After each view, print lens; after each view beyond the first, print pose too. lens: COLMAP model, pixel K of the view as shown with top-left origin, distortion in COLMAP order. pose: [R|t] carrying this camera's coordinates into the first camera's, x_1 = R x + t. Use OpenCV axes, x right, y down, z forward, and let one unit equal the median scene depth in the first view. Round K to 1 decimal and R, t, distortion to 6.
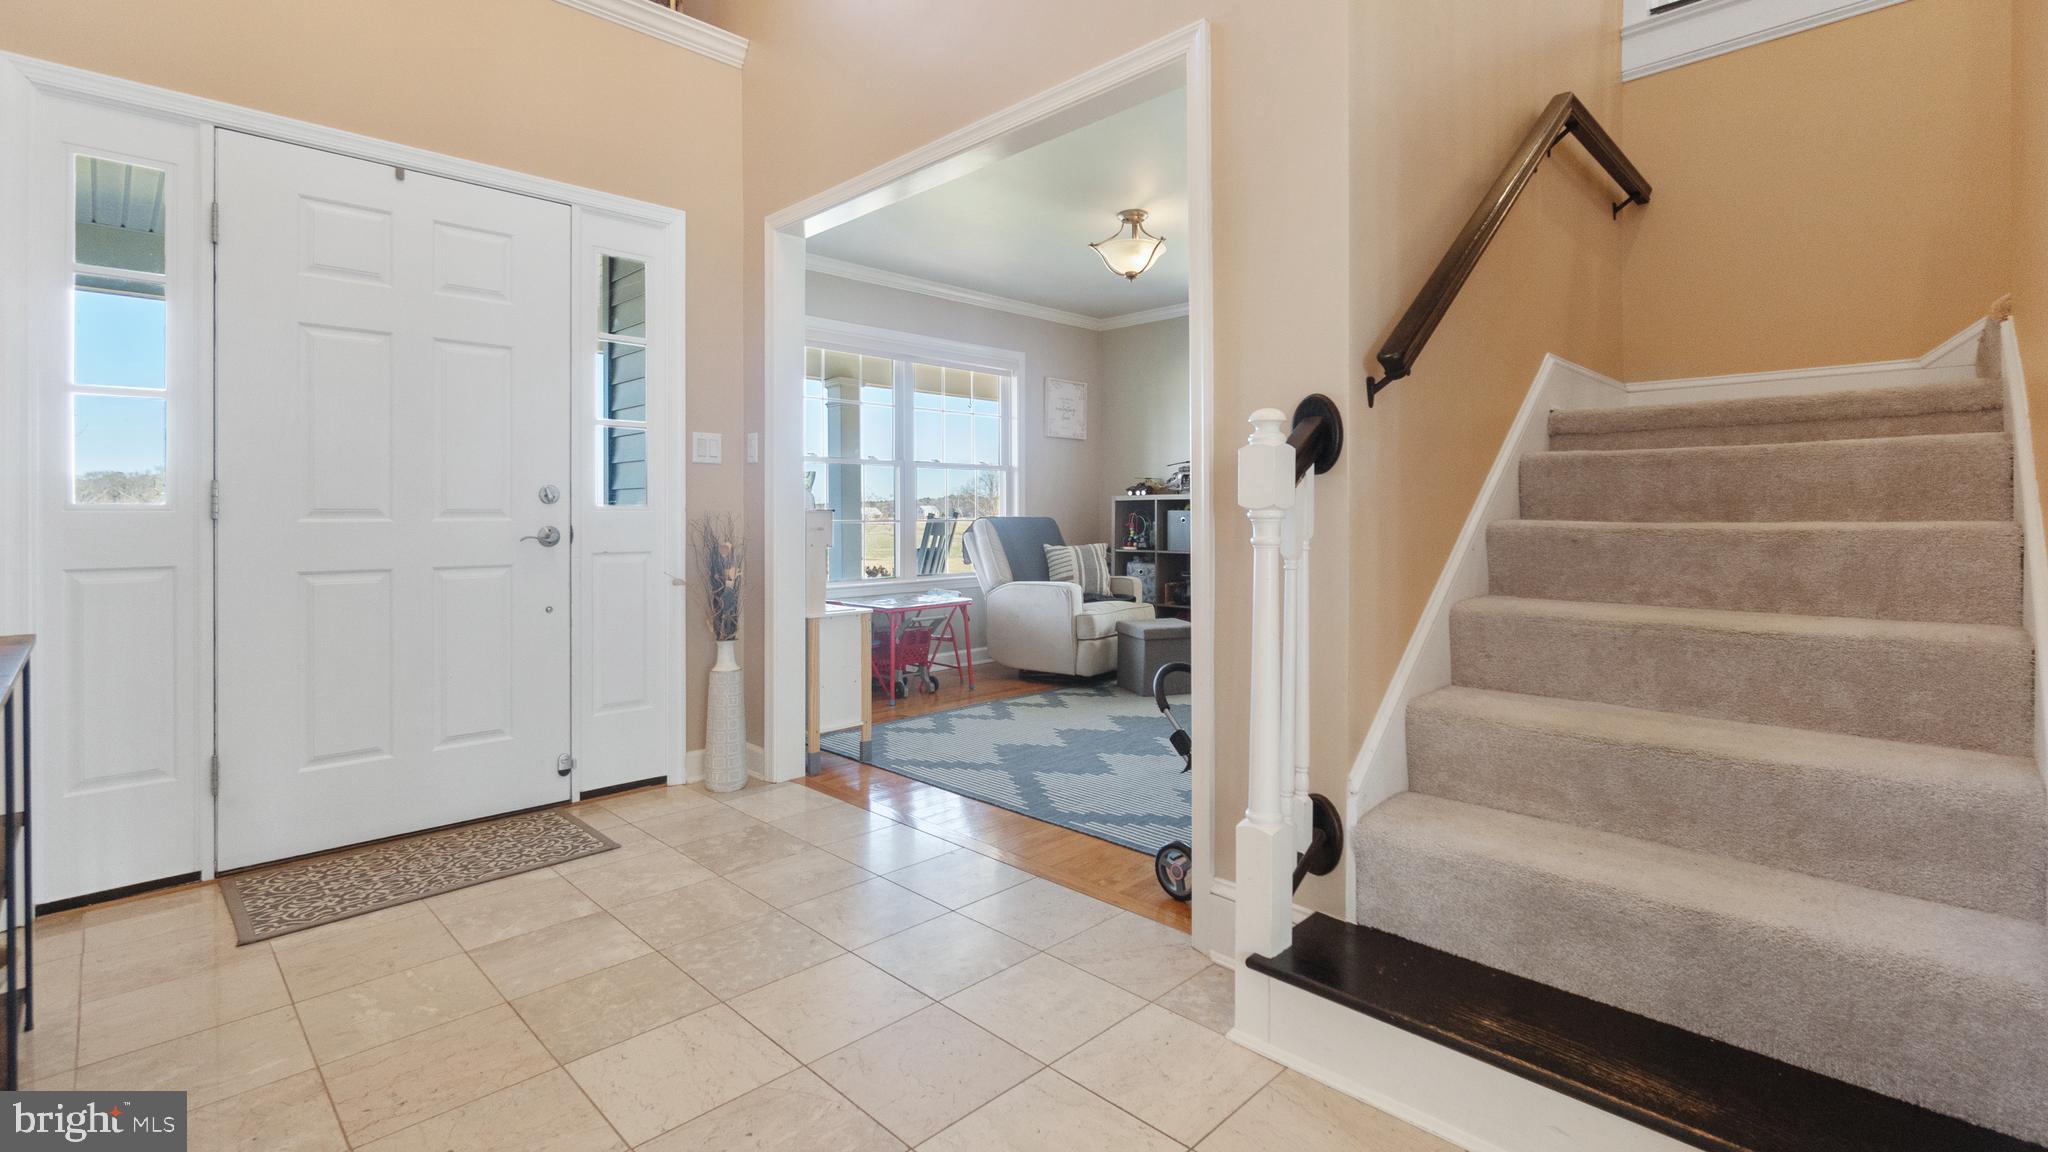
lens RADIAL K [[918.8, 0, 1027.7], [0, 918.8, 511.4], [0, 0, 1]] dist [-0.003026, -0.000431]
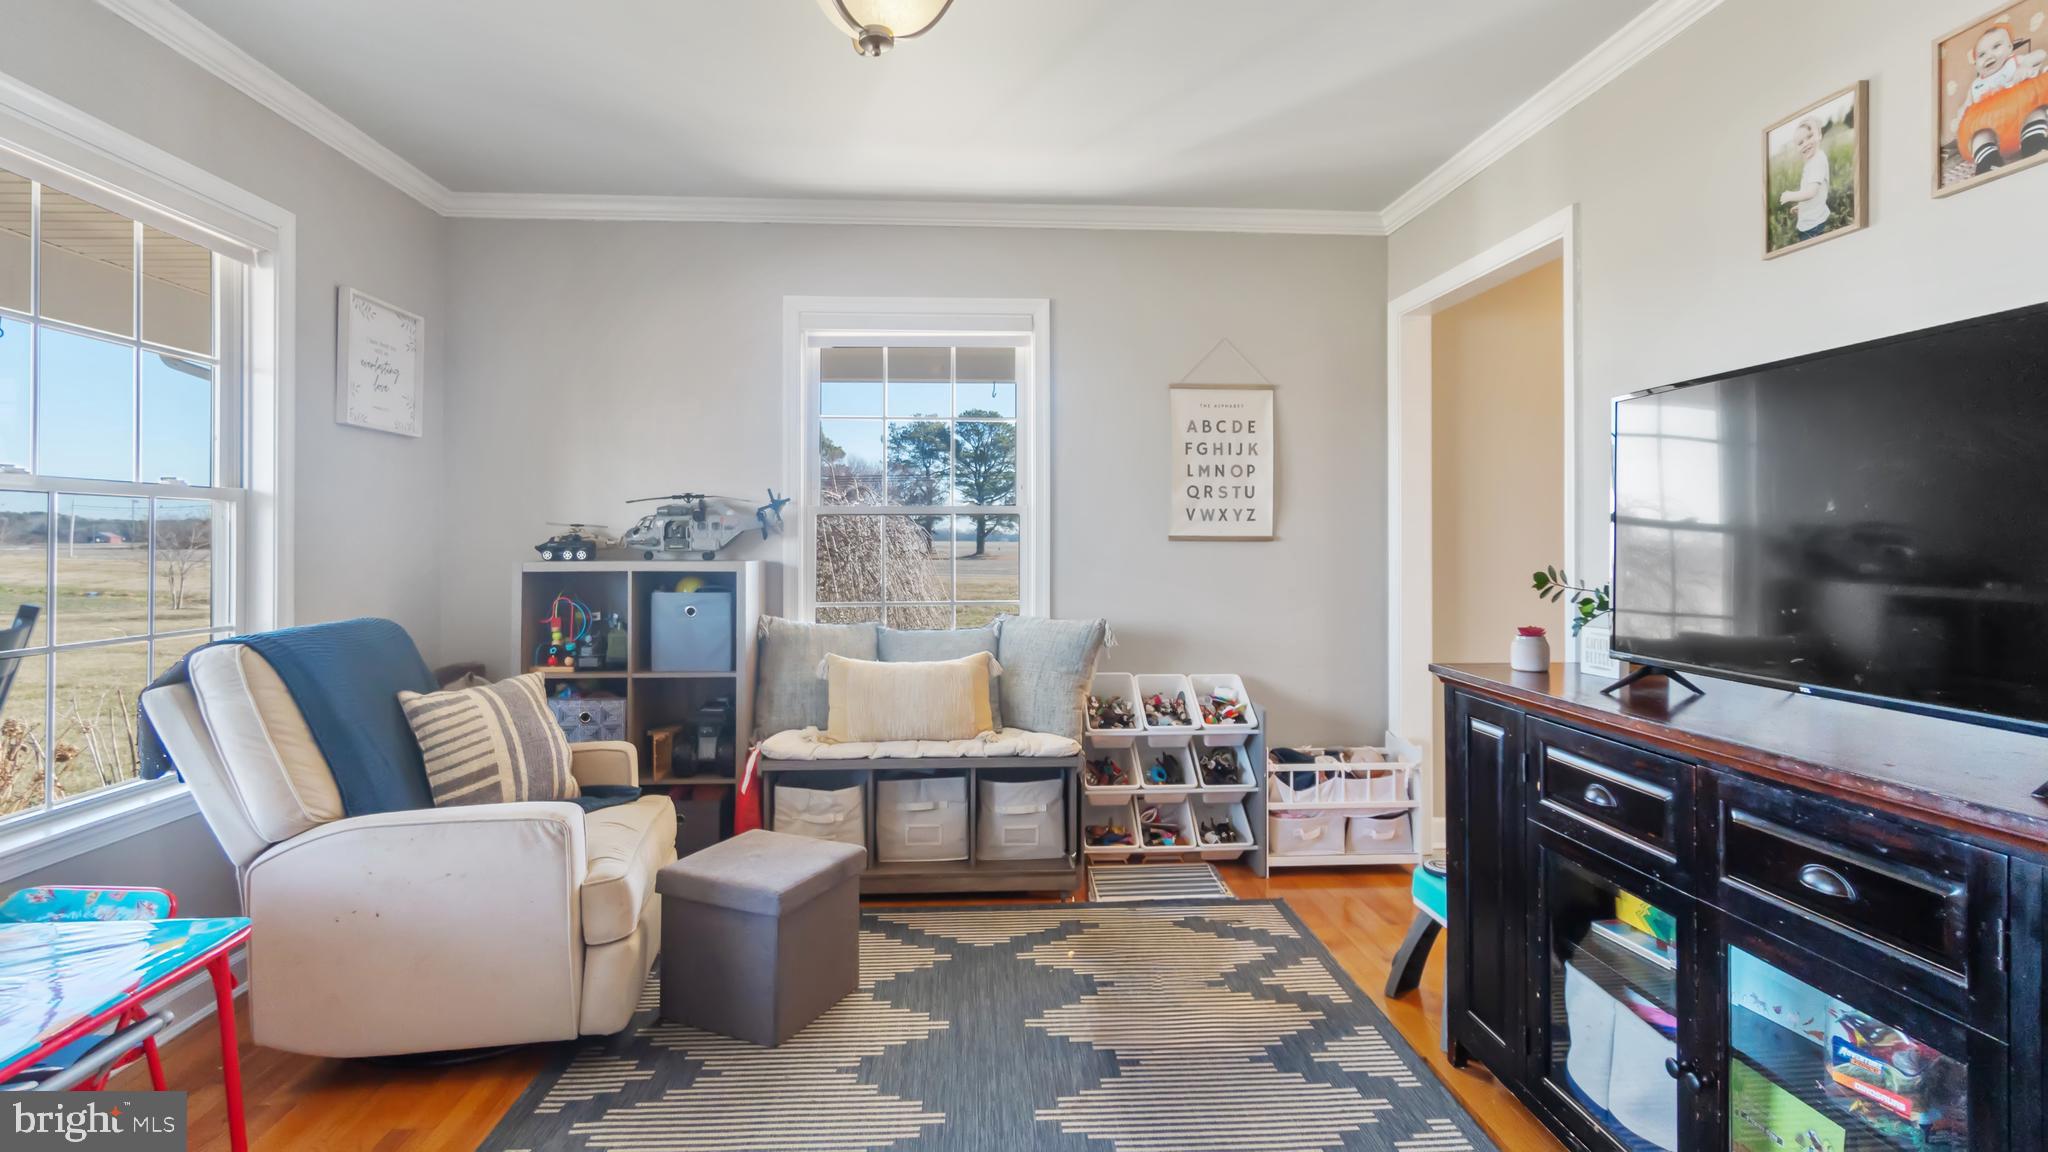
lens RADIAL K [[978.3, 0, 1025.6], [0, 978.3, 533.9], [0, 0, 1]] dist [-0.001043, -0.000176]
pose [[0.661484, 0.007078, 0.749926, -0.215135], [-0.008209, 0.999964, -0.002197, -0.062031], [-0.749914, -0.004703, 0.661518, 0.884915]]
